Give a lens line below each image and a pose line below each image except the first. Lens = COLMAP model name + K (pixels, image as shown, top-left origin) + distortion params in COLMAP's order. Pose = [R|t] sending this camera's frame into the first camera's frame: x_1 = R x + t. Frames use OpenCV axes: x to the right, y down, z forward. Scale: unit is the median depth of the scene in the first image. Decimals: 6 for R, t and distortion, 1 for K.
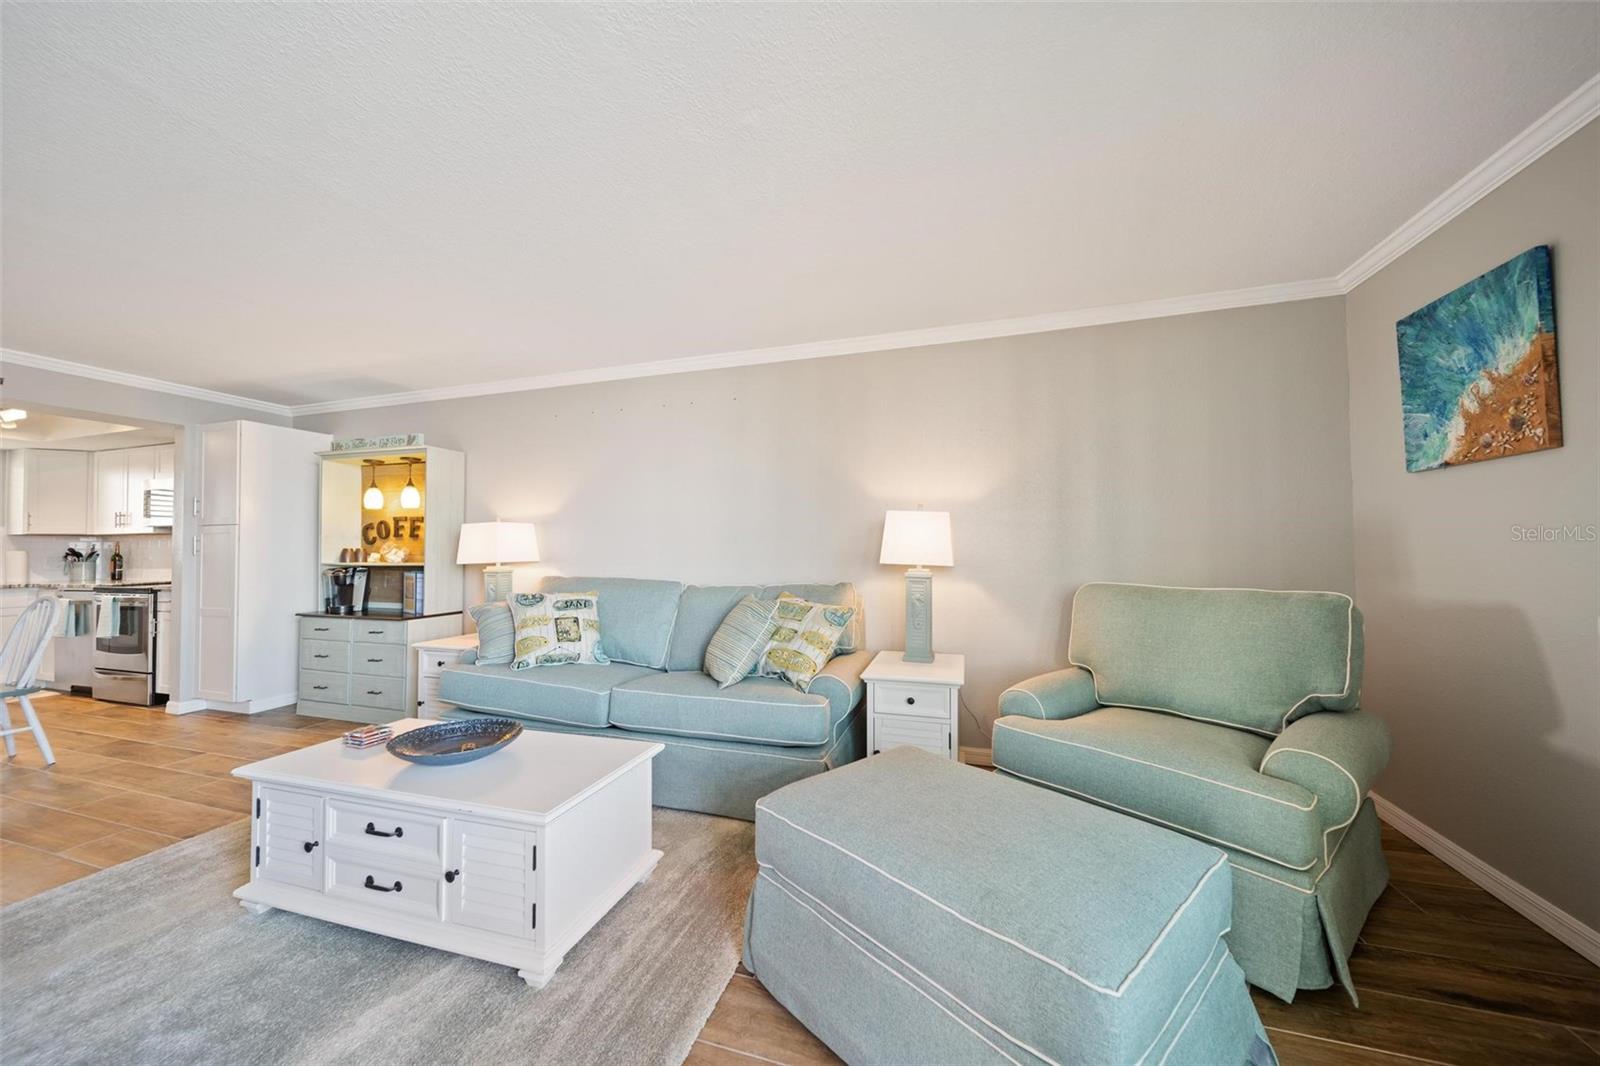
lens RADIAL K [[572.0, 0, 803.1], [0, 572.0, 531.1], [0, 0, 1]] dist [0.000186, 0.000069]
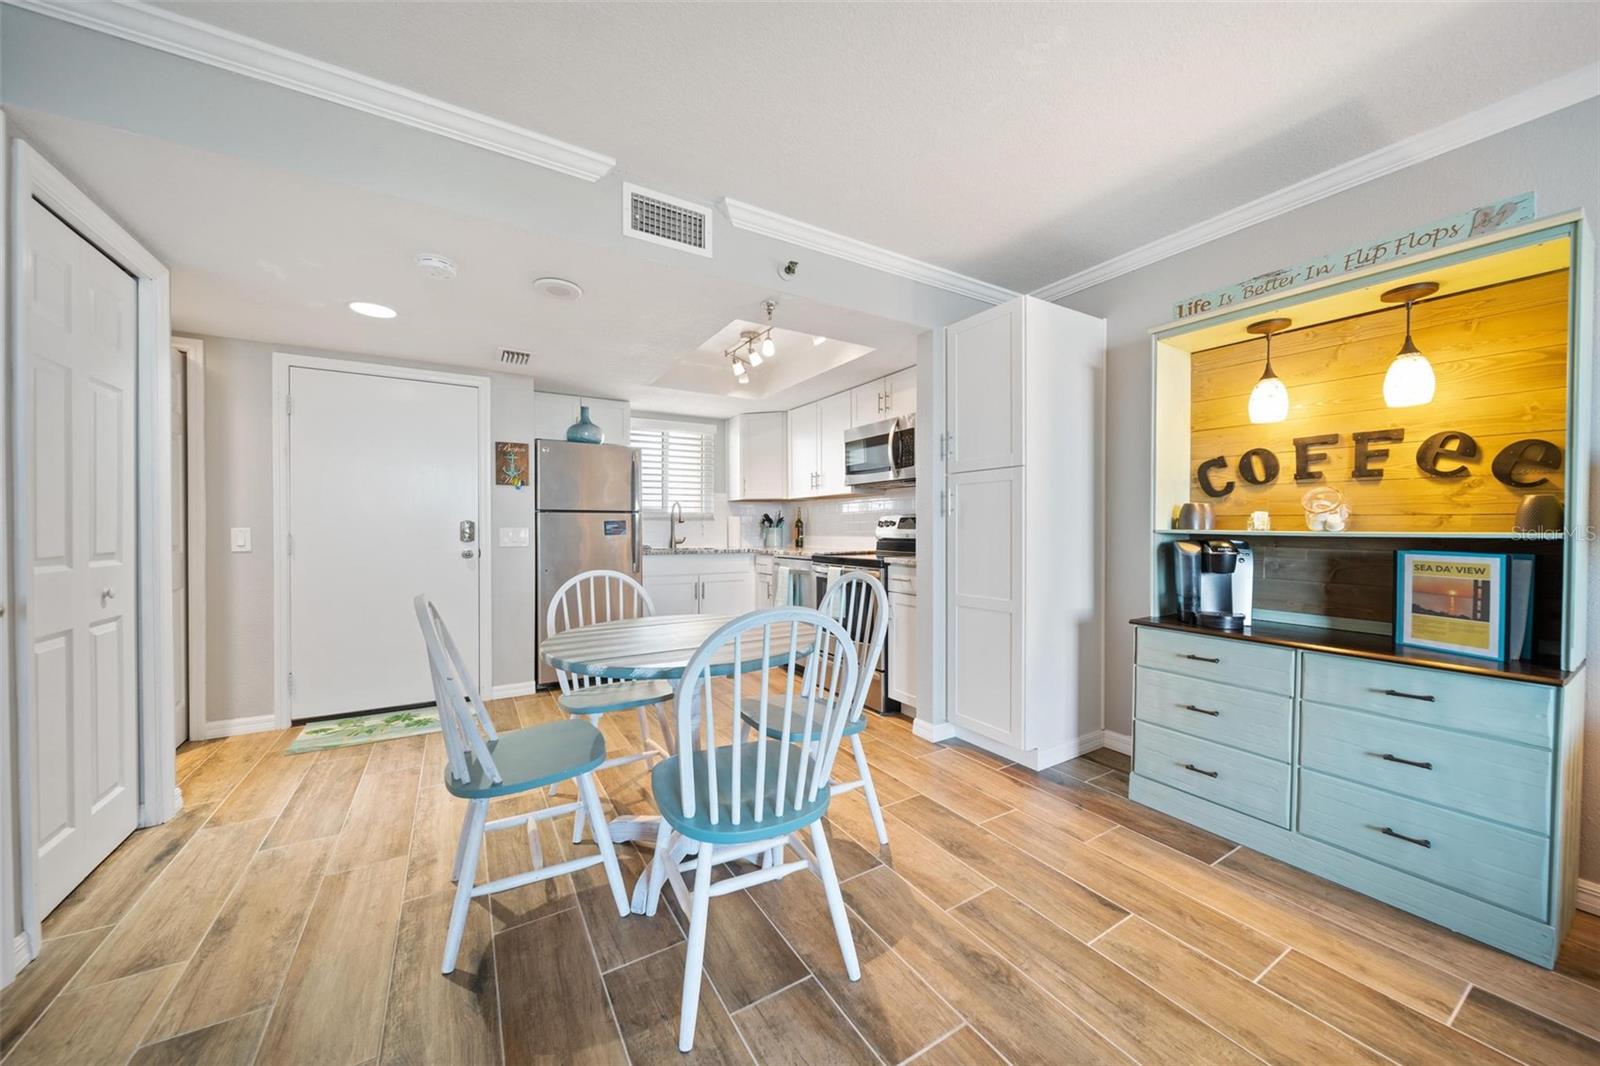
lens RADIAL K [[572.0, 0, 803.1], [0, 572.0, 531.1], [0, 0, 1]] dist [0.000186, 0.000069]
pose [[0.757468, 0.011634, -0.652768, -0.721025], [0.015464, 0.999241, 0.035753, 0.030896], [0.652689, -0.037176, 0.756713, 0.355436]]
